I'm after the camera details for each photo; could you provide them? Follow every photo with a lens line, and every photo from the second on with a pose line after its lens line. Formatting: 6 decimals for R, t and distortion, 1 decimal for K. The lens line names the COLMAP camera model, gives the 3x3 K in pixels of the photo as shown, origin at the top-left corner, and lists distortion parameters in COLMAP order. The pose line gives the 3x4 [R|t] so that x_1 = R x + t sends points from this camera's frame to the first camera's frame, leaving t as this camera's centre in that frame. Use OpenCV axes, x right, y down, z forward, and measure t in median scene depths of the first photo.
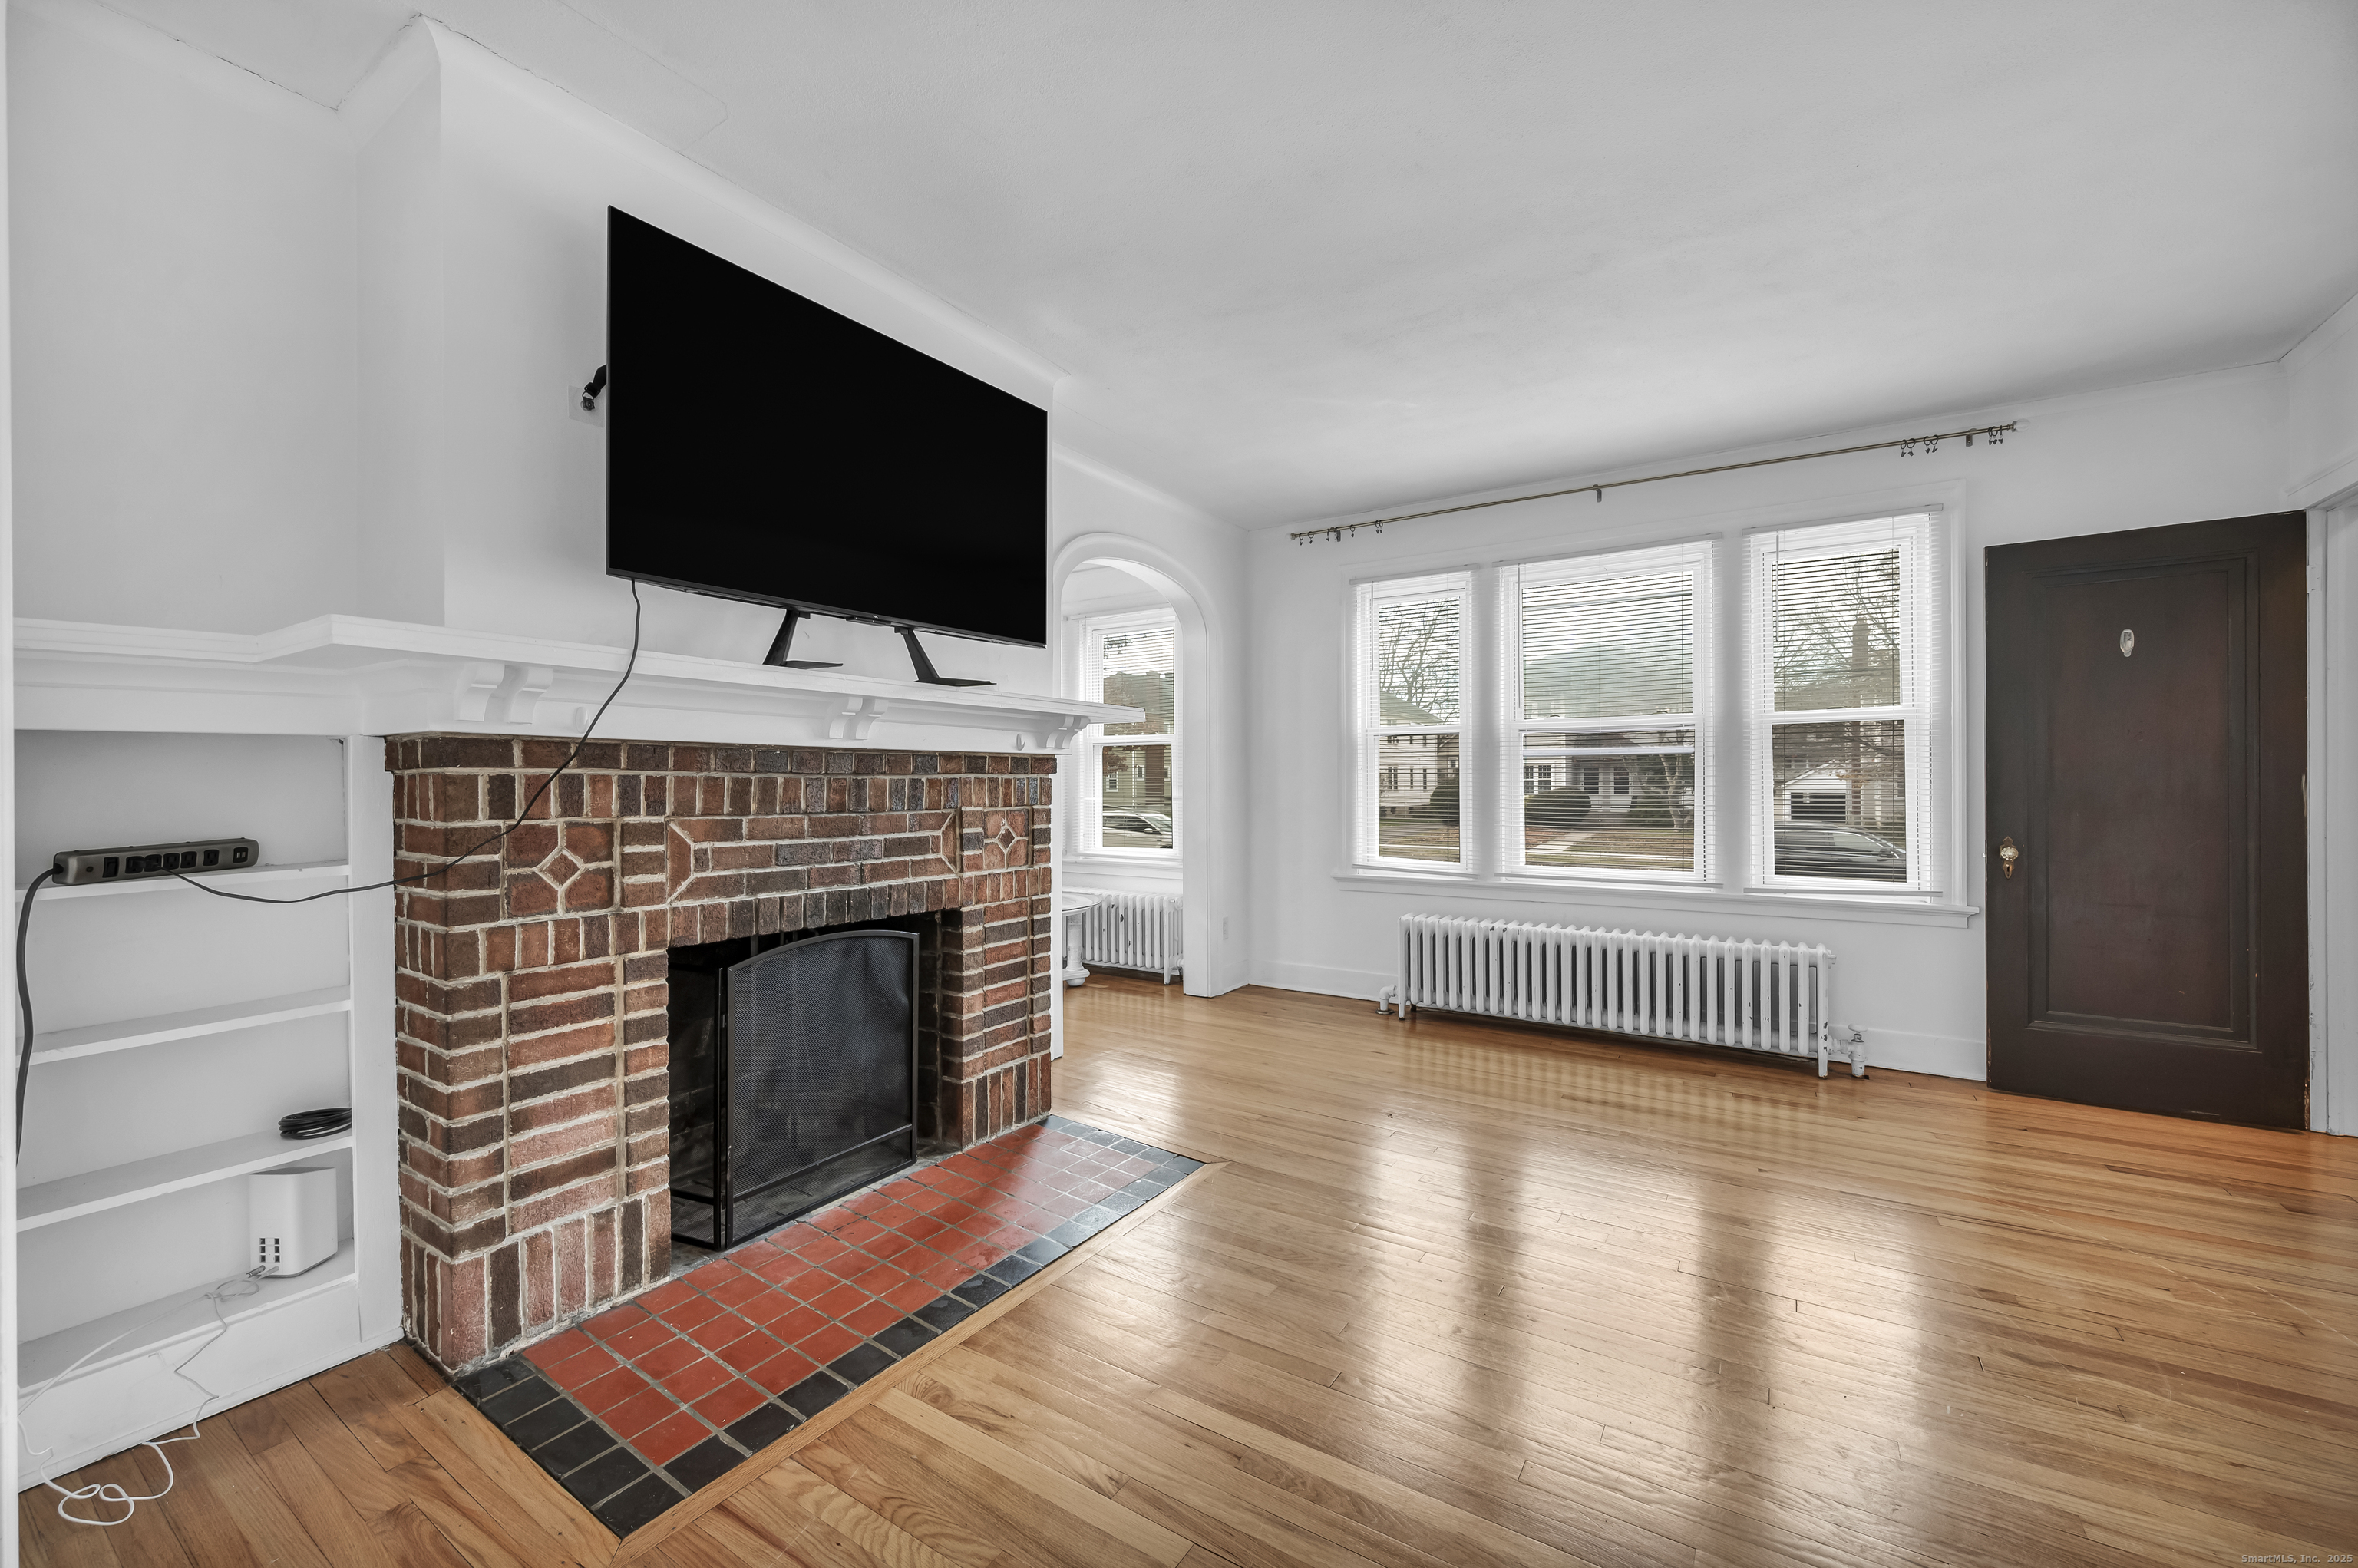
lens RADIAL K [[940.8, 0, 1187.1], [0, 940.8, 786.0], [0, 0, 1]] dist [-0.003582, -0.000528]
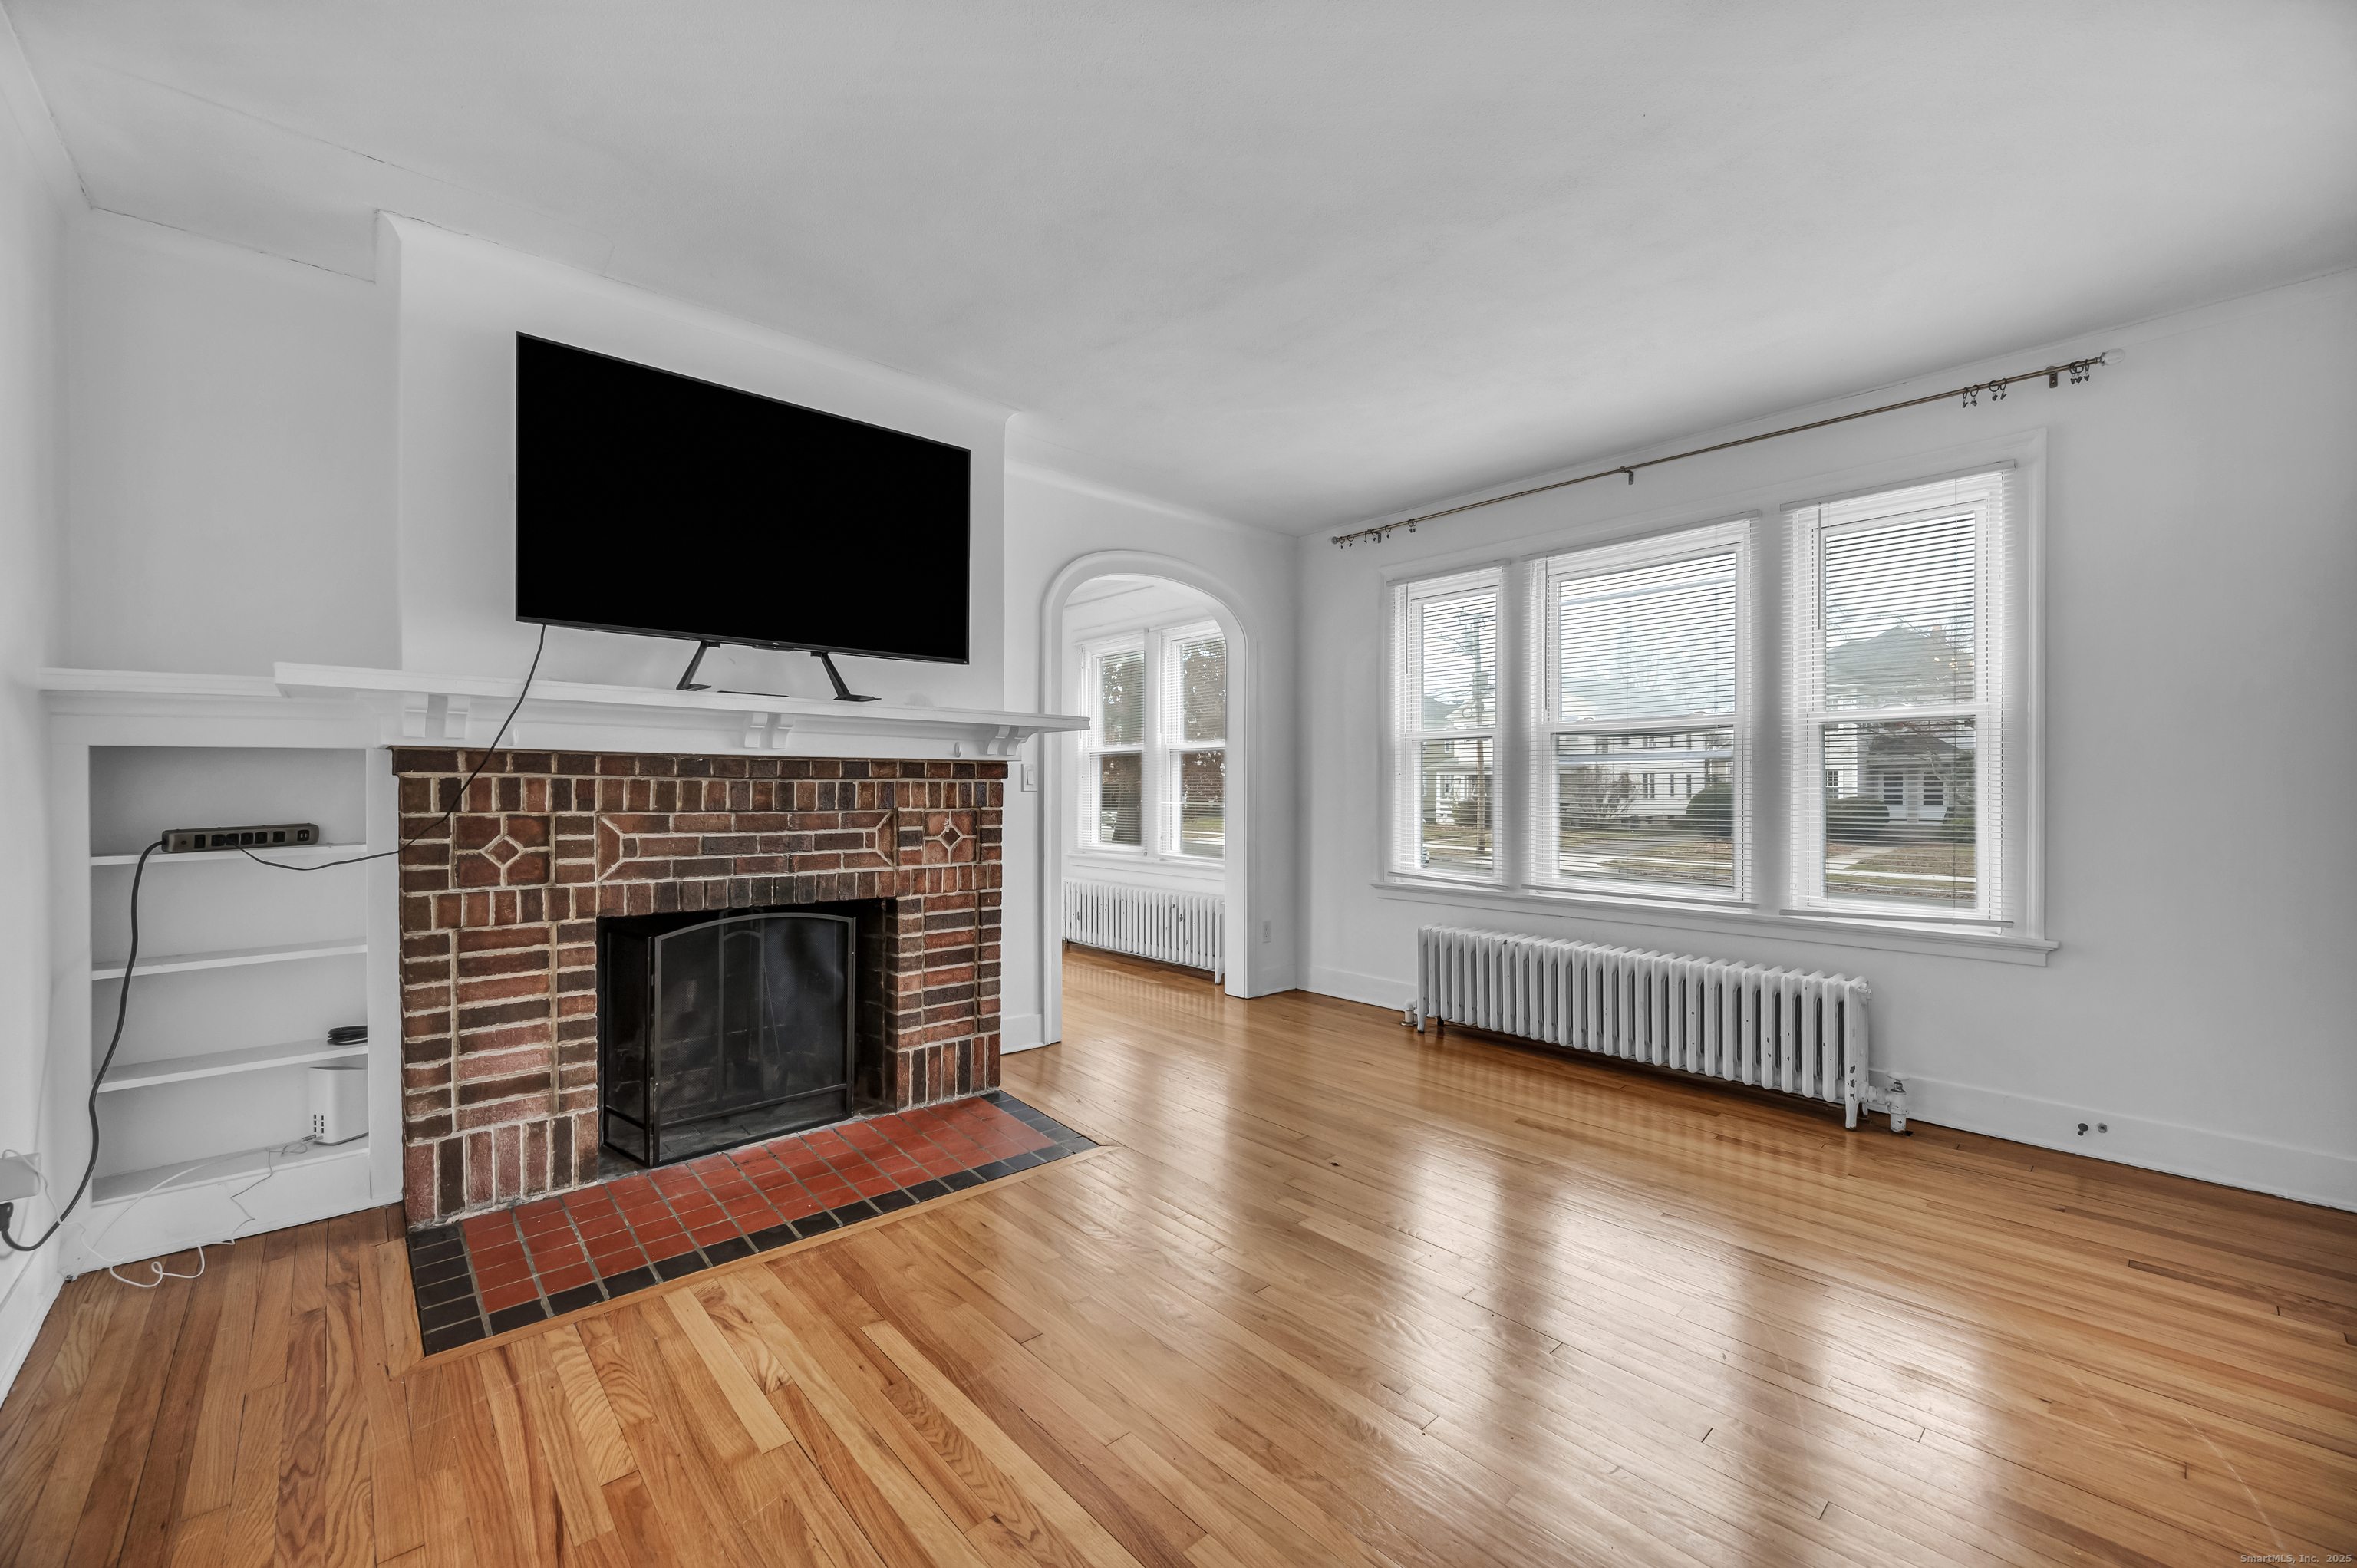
lens RADIAL K [[940.4, 0, 1188.2], [0, 940.4, 793.1], [0, 0, 1]] dist [-0.003582, -0.000528]
pose [[0.966605, 0.006363, -0.256192, 0.435664], [-0.005905, 0.999979, 0.002557, -0.000015], [0.256203, -0.000959, 0.966622, -0.000005]]
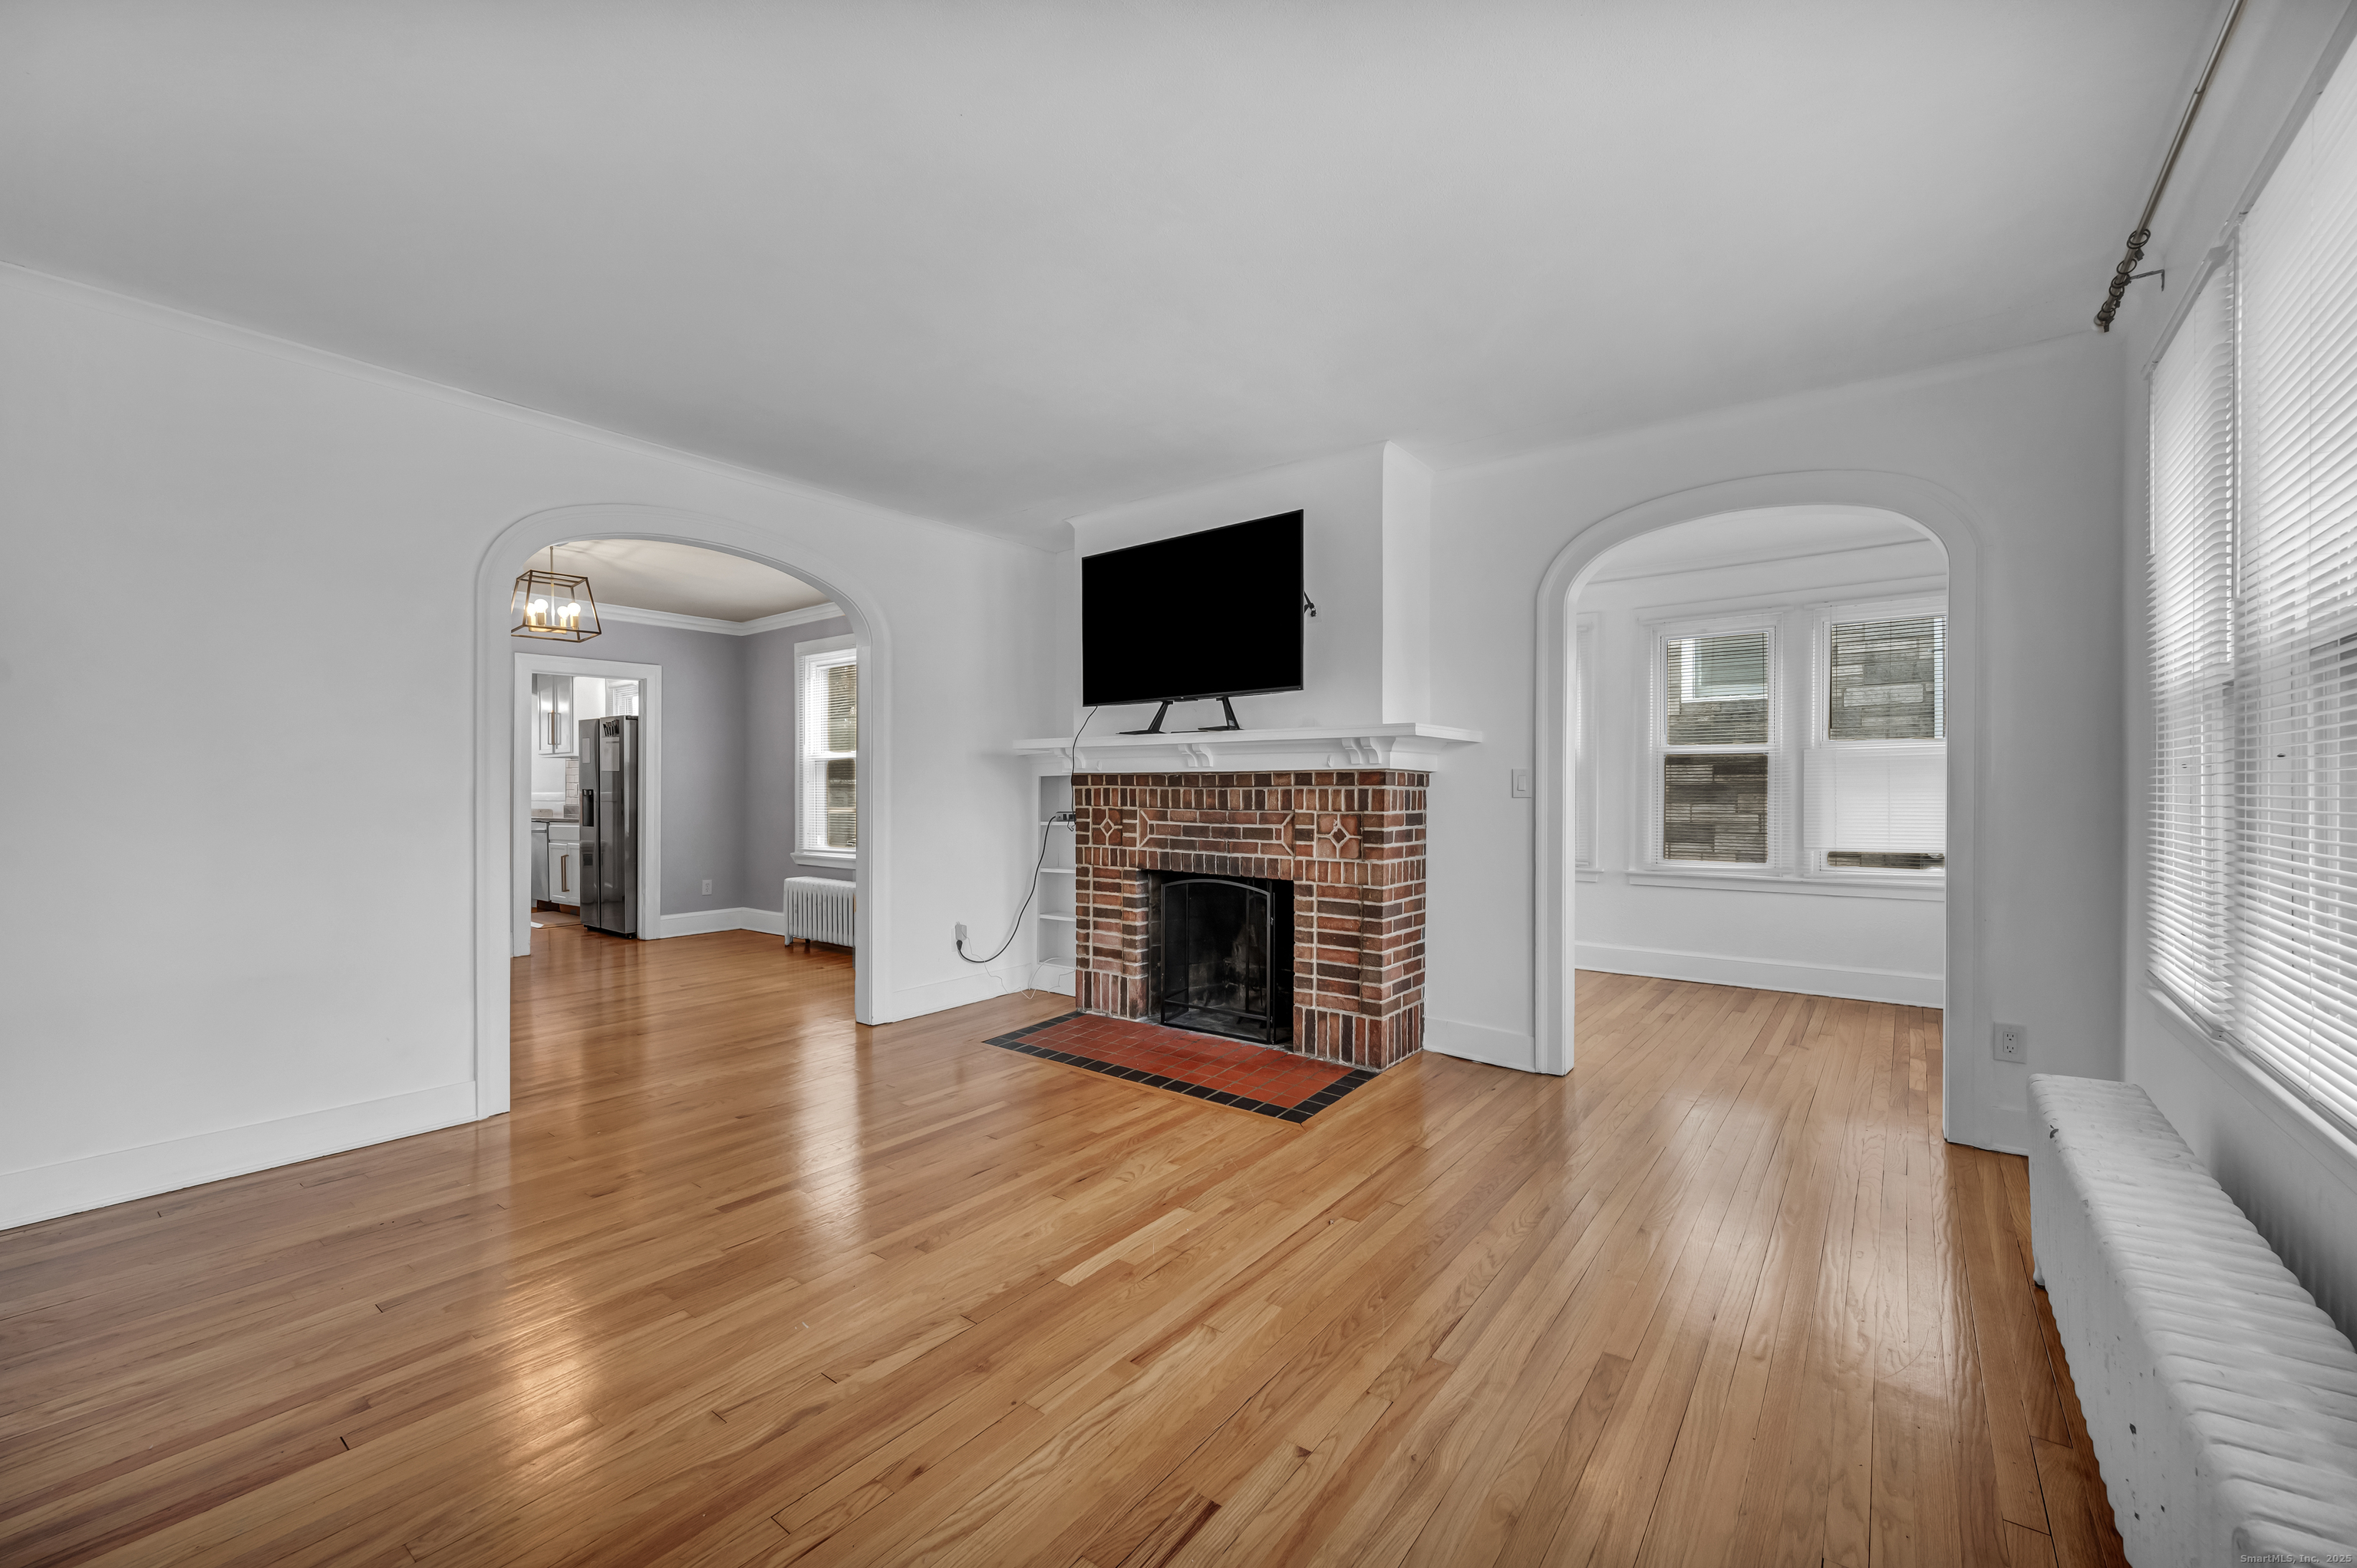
lens RADIAL K [[940.4, 0, 1176.8], [0, 940.4, 794.1], [0, 0, 1]] dist [-0.003582, -0.000528]
pose [[-0.089555, 0.006901, -0.995958, 1.333223], [-0.004178, 0.999965, 0.007304, -0.011841], [0.995973, 0.004815, -0.089523, 1.074043]]
